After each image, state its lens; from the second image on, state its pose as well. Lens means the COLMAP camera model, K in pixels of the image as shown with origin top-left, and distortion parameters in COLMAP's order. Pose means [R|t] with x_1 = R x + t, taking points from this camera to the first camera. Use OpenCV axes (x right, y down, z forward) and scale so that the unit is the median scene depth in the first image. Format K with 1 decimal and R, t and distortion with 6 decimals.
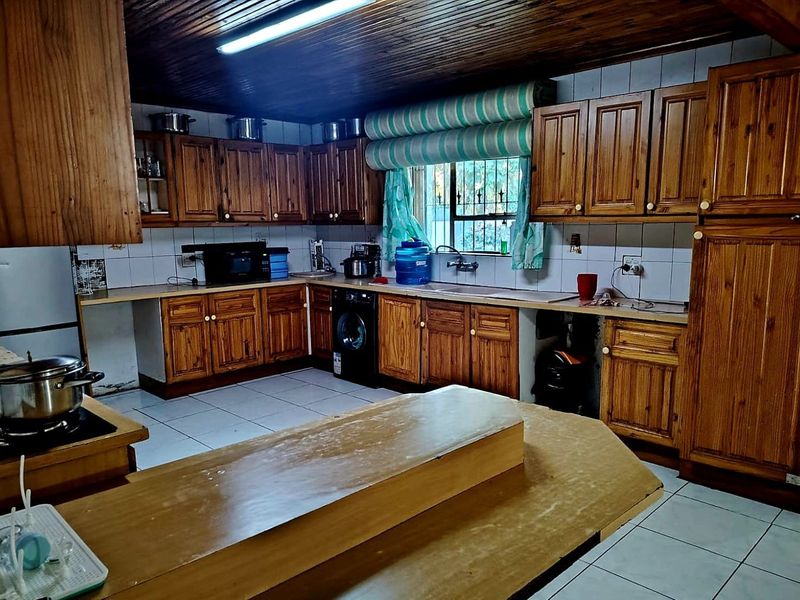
lens RADIAL K [[603.5, 0, 397.0], [0, 603.5, 320.1], [0, 0, 1]] dist [0.101353, -0.135416]
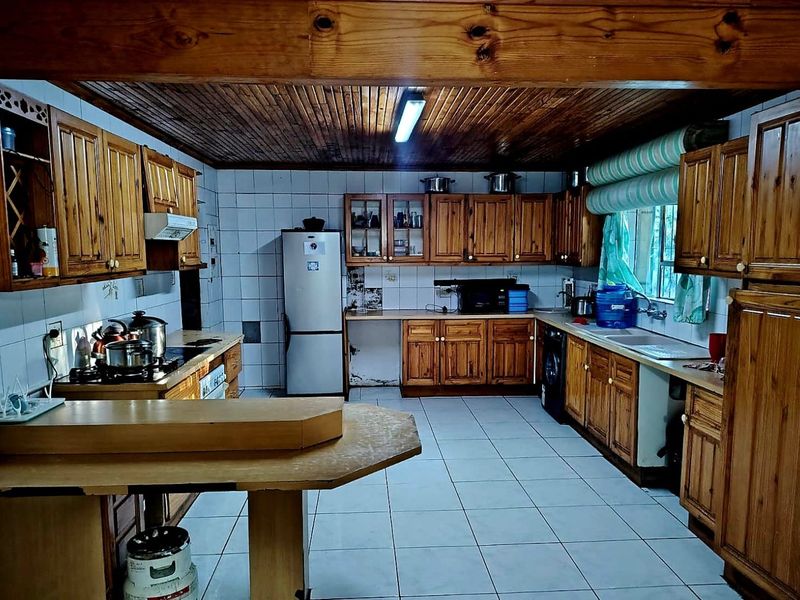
lens RADIAL K [[603.5, 0, 397.0], [0, 603.5, 320.1], [0, 0, 1]] dist [0.101353, -0.135416]
pose [[0.745987, 0.088346, -0.660075, 0.417622], [-0.115822, 0.993268, 0.002045, -0.032752], [0.655812, 0.074925, 0.751197, 0.012973]]
